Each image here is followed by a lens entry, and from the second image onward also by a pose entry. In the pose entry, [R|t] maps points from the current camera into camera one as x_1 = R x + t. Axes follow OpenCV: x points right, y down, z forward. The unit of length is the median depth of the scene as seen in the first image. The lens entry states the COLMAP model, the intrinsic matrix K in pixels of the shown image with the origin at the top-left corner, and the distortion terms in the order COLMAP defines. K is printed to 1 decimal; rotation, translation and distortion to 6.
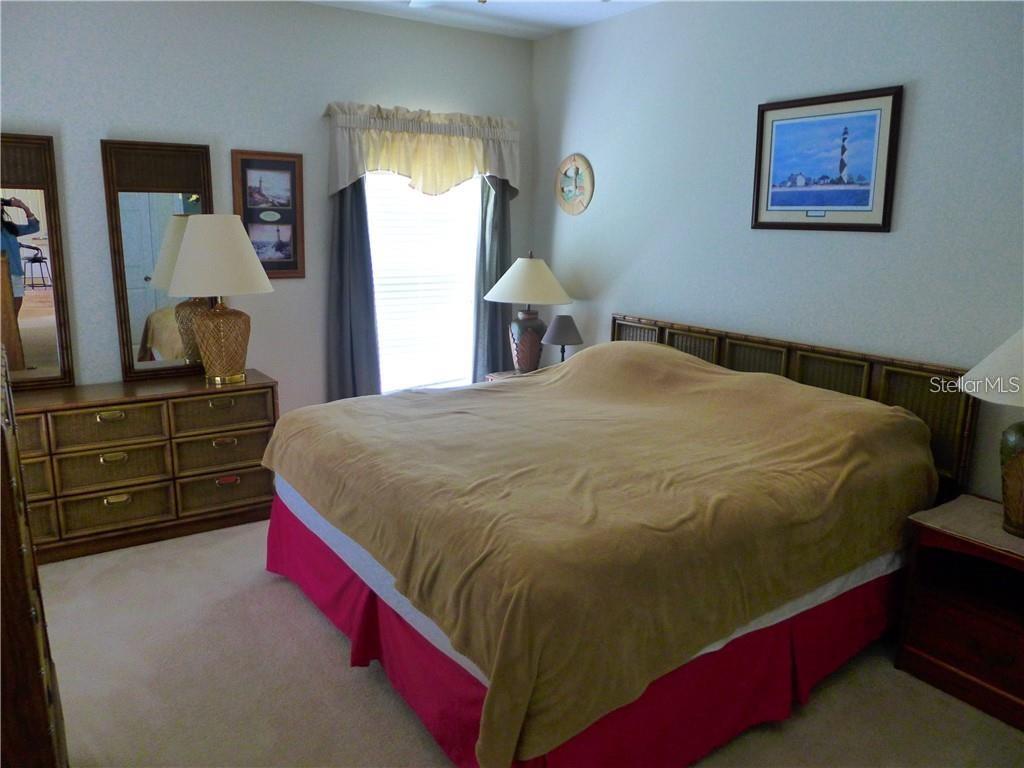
lens RADIAL K [[768.3, 0, 512.0], [0, 768.3, 384.0], [0, 0, 1]] dist [-0.033560, -0.000437]
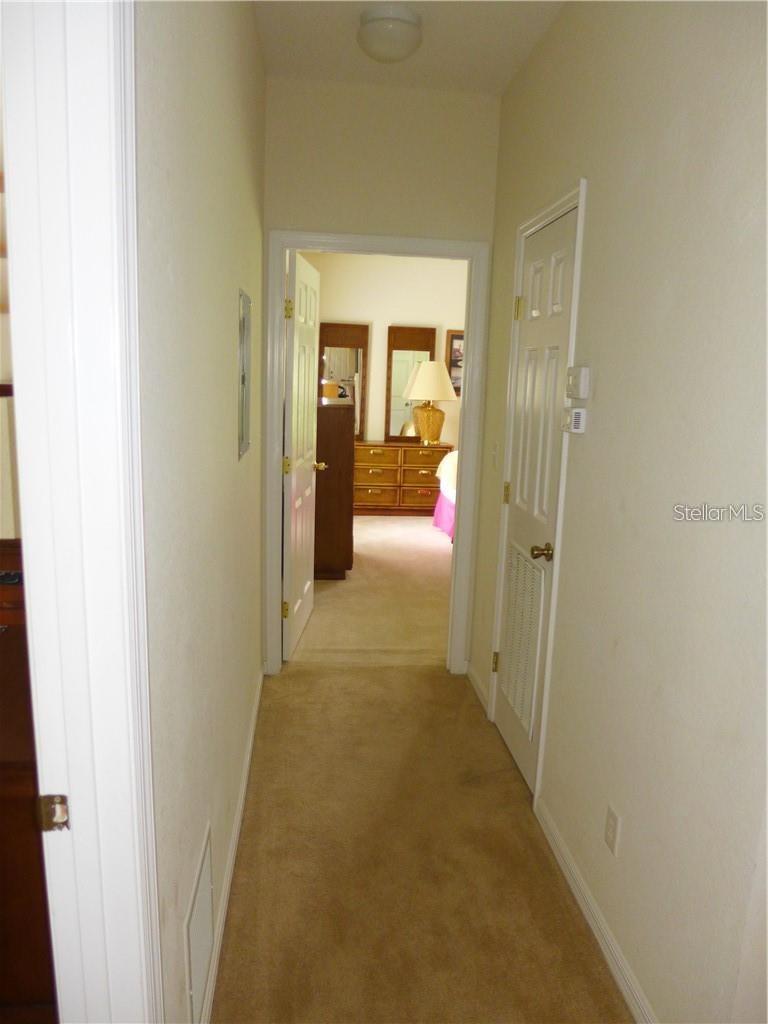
lens RADIAL K [[715.0, 0, 384.0], [0, 715.0, 512.0], [0, 0, 1]] dist [0.000130, -0.000037]
pose [[0.882572, 0.113483, -0.456277, 0.413473], [-0.127362, 0.991856, 0.000335, 0.195622], [0.452599, 0.057816, 0.889838, -0.747900]]
